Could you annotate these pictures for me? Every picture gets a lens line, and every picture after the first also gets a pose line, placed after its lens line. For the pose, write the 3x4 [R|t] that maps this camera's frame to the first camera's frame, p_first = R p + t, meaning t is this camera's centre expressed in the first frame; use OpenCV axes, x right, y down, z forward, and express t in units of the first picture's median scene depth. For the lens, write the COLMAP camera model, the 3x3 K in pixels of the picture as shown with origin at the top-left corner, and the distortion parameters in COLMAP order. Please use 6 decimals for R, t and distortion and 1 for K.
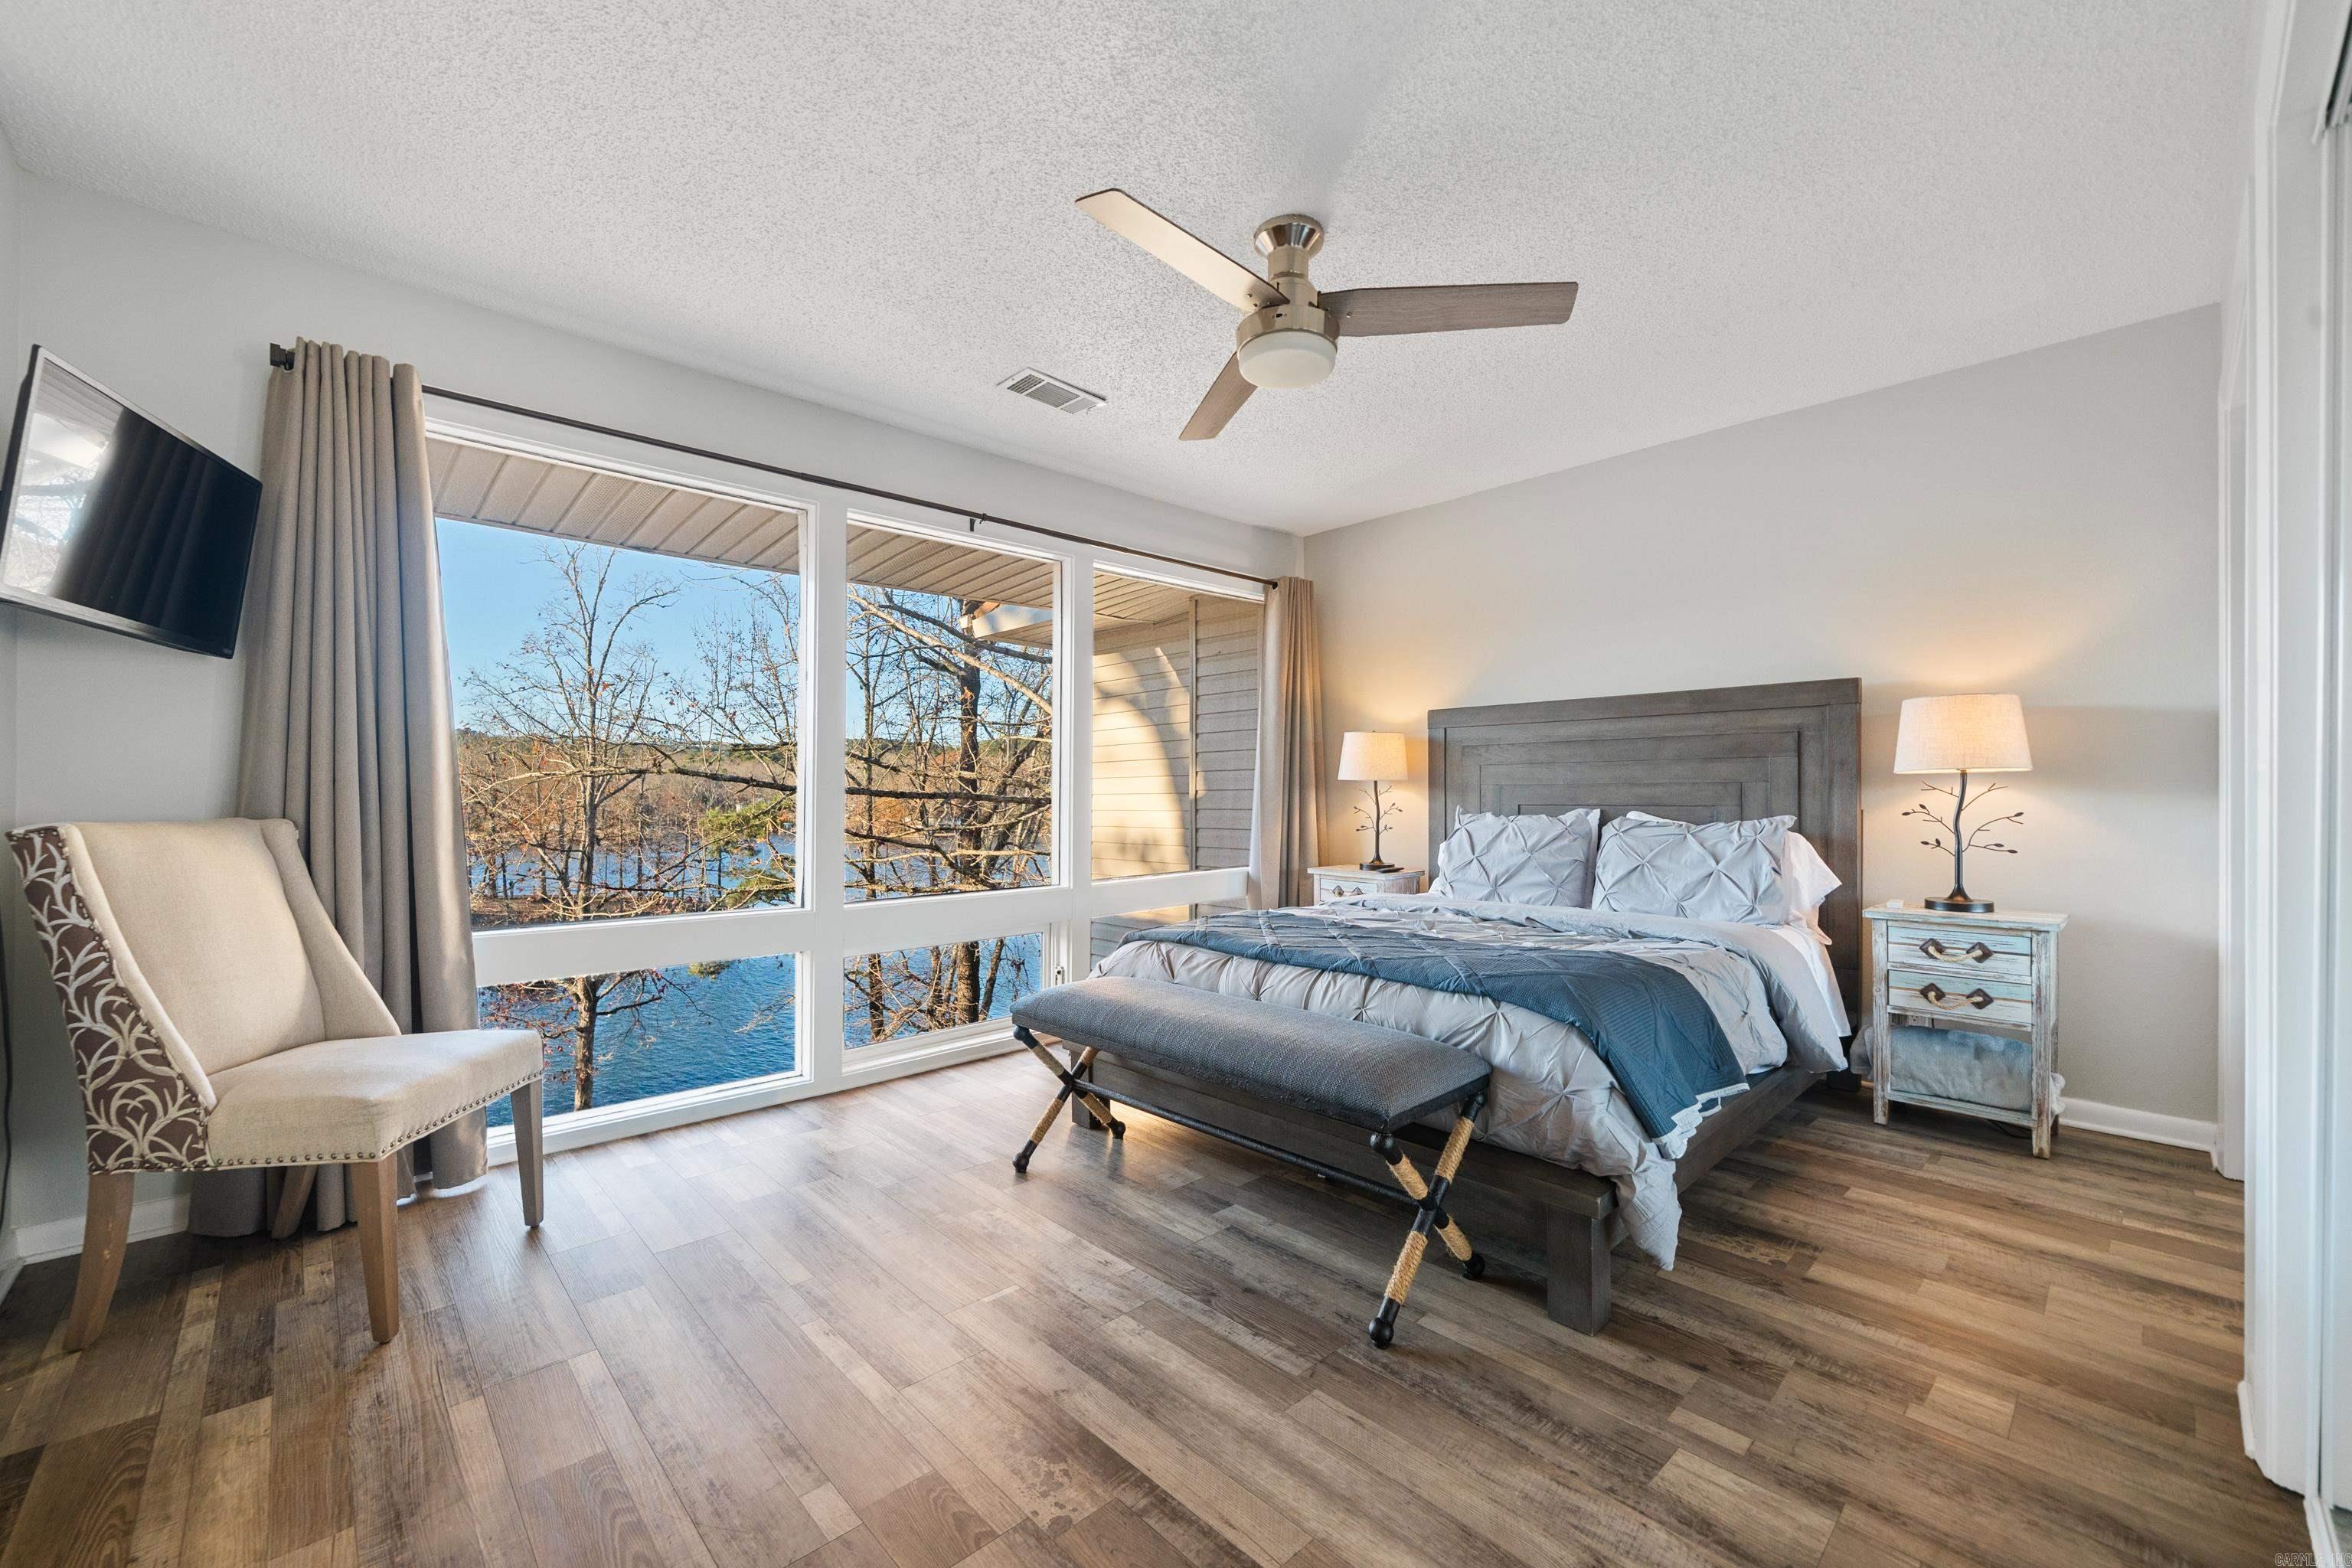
lens RADIAL K [[930.0, 0, 1167.9], [0, 930.0, 815.1], [0, 0, 1]] dist [0.000196, 0.000100]
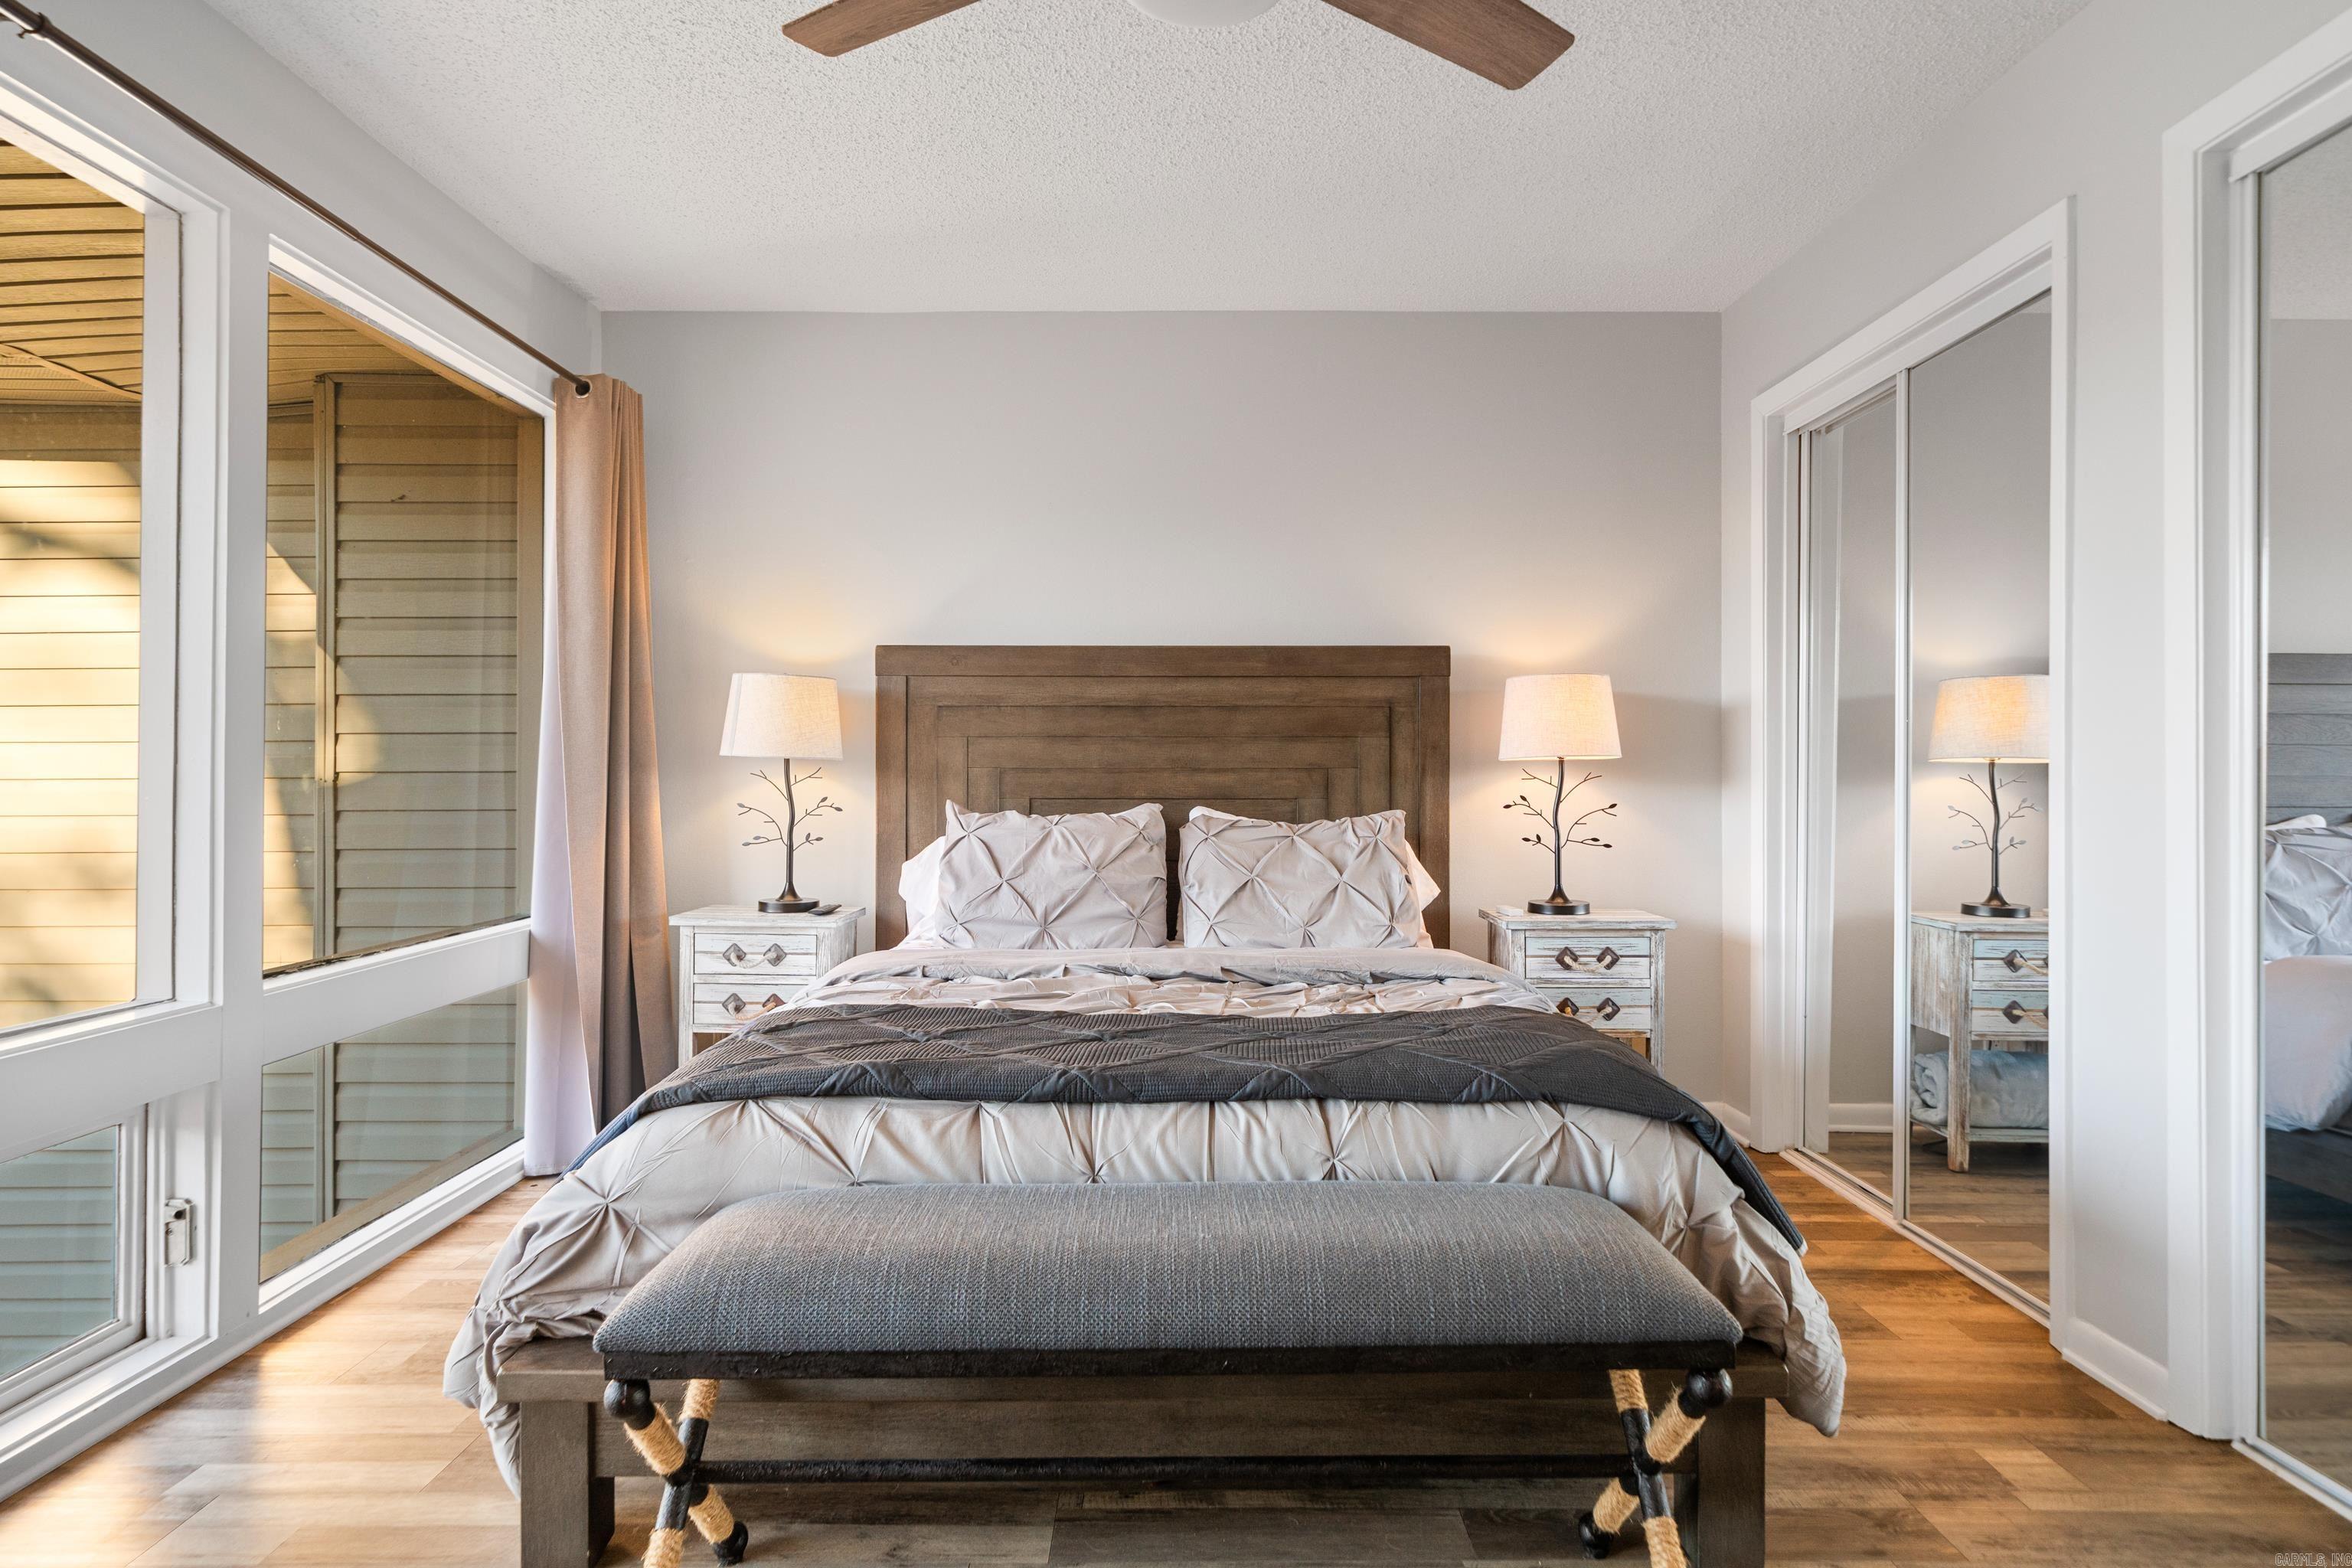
lens RADIAL K [[1337.8, 0, 1176.0], [0, 1337.8, 784.0], [0, 0, 1]] dist [0.006653, 0.000721]
pose [[0.680591, 0.002015, 0.732661, -0.314544], [0.013095, 0.999803, -0.014914, -0.007329], [-0.732547, 0.019745, 0.680430, 0.347746]]
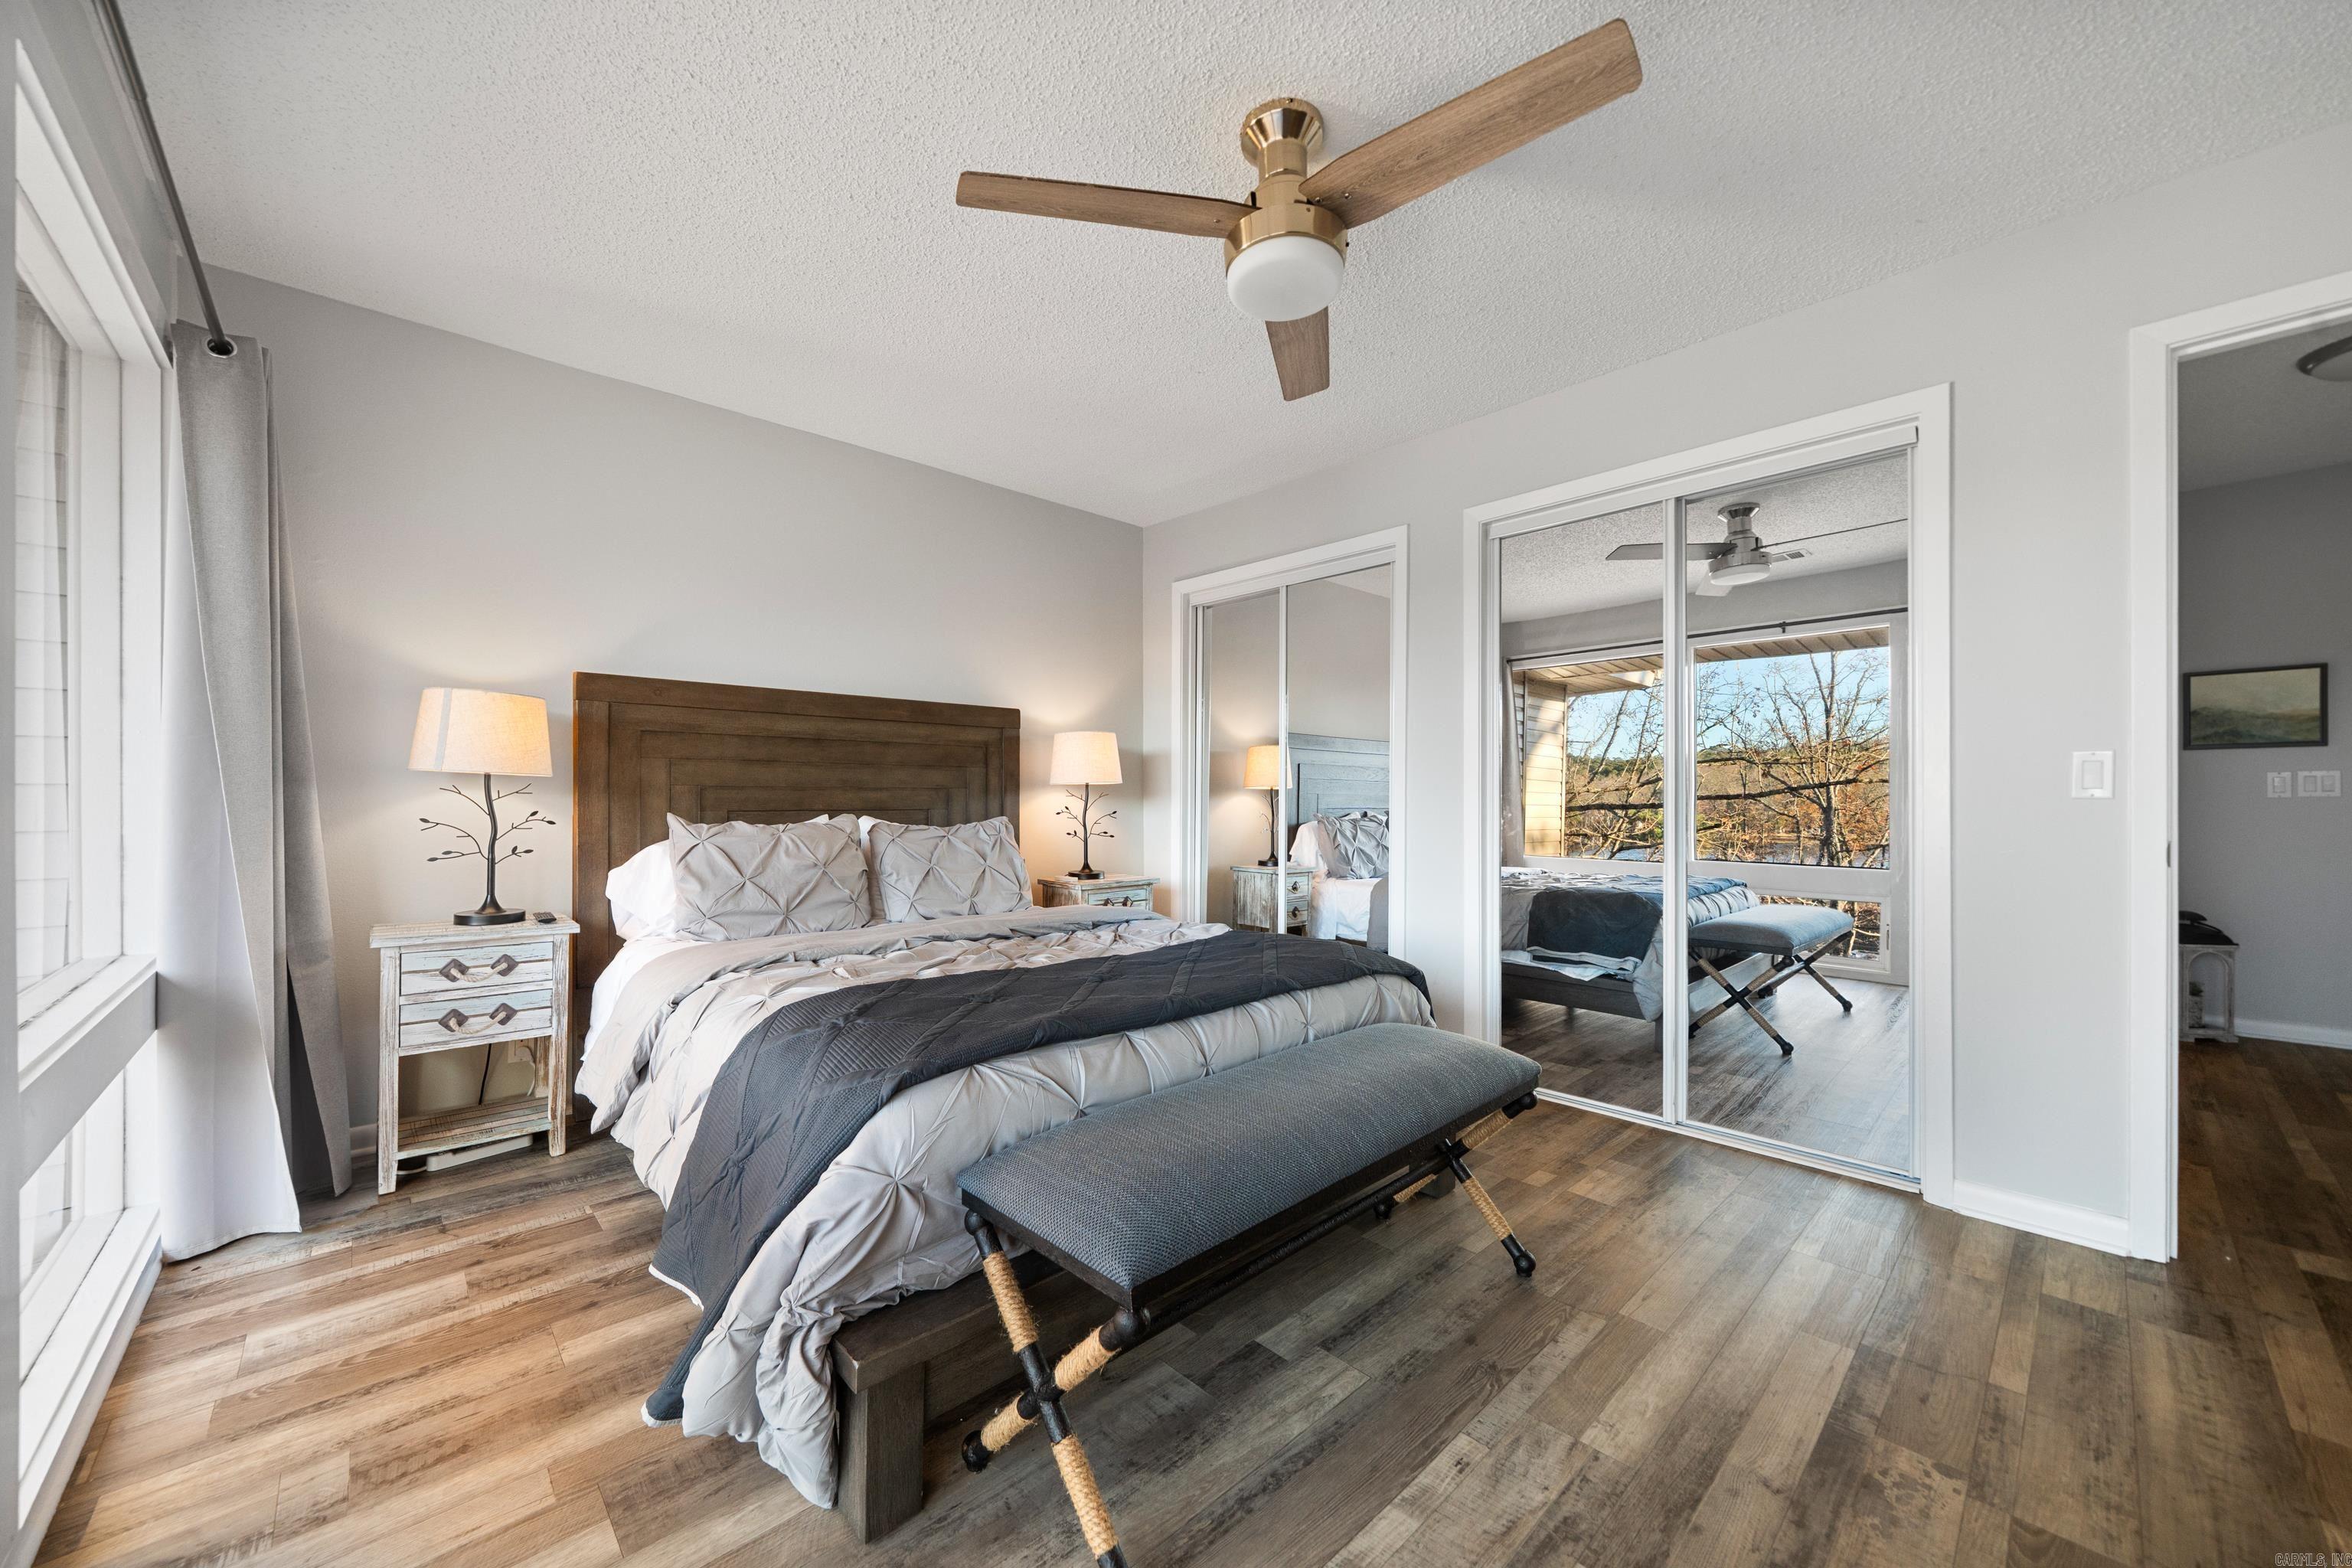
lens RADIAL K [[875.7, 0, 1157.0], [0, 875.7, 802.8], [0, 0, 1]] dist [0.000524, -0.000043]
pose [[0.002391, -0.004283, 0.999988, -0.474277], [0.017860, 0.999832, 0.004239, -0.018509], [-0.999838, 0.017850, 0.002467, 0.791647]]
